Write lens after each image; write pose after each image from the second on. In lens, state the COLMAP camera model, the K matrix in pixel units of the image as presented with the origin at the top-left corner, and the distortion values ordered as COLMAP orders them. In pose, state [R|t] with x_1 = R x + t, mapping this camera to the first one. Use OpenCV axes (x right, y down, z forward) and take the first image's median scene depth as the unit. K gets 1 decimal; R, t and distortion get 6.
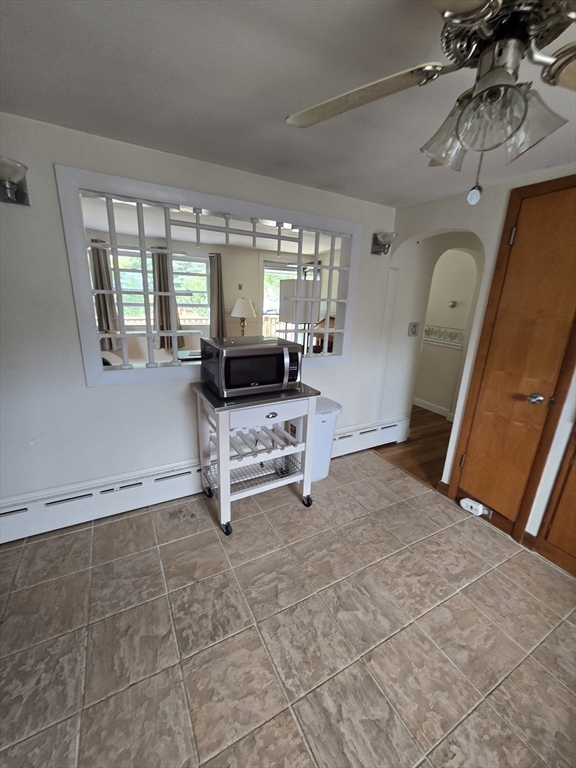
lens RADIAL K [[318.5, 0, 288.0], [0, 318.5, 384.0], [0, 0, 1]] dist [-0.001672, 0.000935]
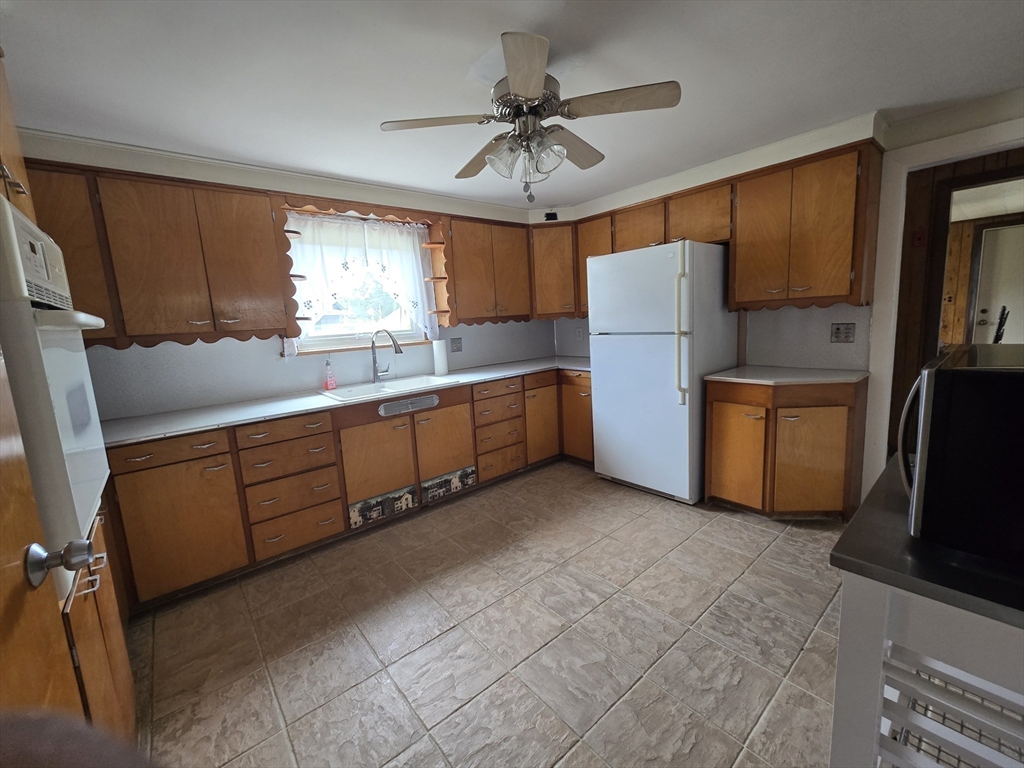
lens RADIAL K [[420.6, 0, 510.4], [0, 420.6, 379.0], [0, 0, 1]] dist [-0.000944, 0.000545]
pose [[-0.981643, 0.036743, -0.187154, 0.546017], [-0.043575, 0.912109, 0.407625, -0.302128], [0.185682, 0.408297, -0.893765, 1.580372]]
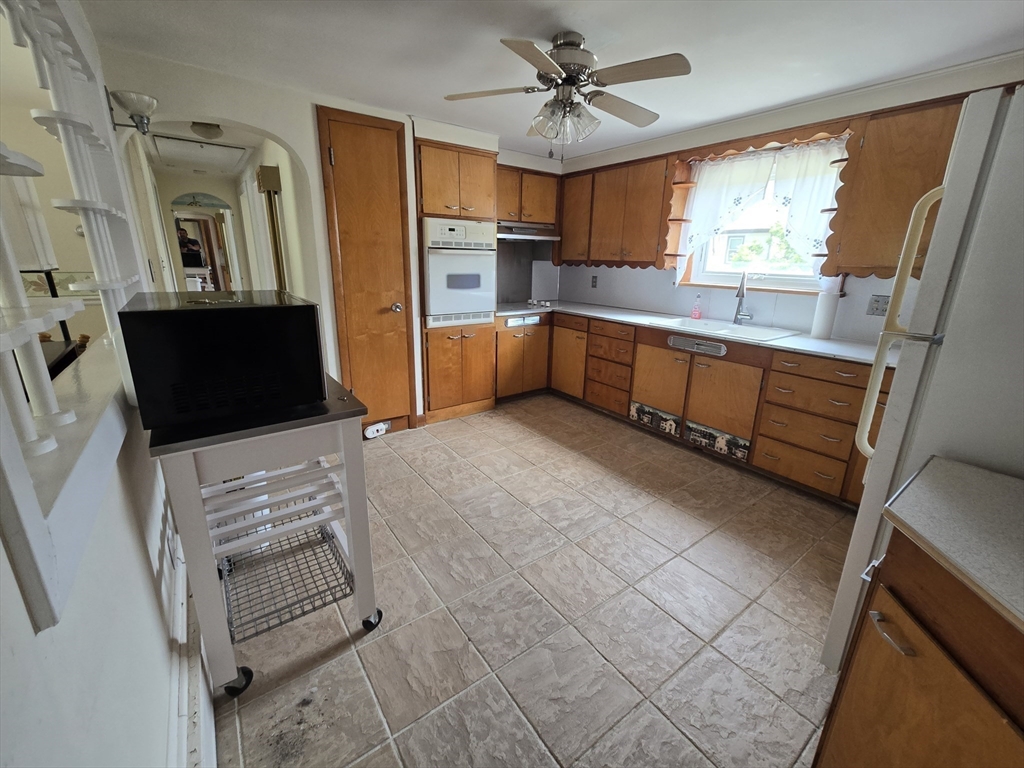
lens RADIAL K [[417.0, 0, 517.0], [0, 417.0, 382.9], [0, 0, 1]] dist [-0.015930, 0.000100]
pose [[-0.132894, -0.328933, 0.934956, -1.005987], [0.255377, 0.900108, 0.352972, -0.160725], [-0.957665, 0.285674, -0.035617, 0.838604]]
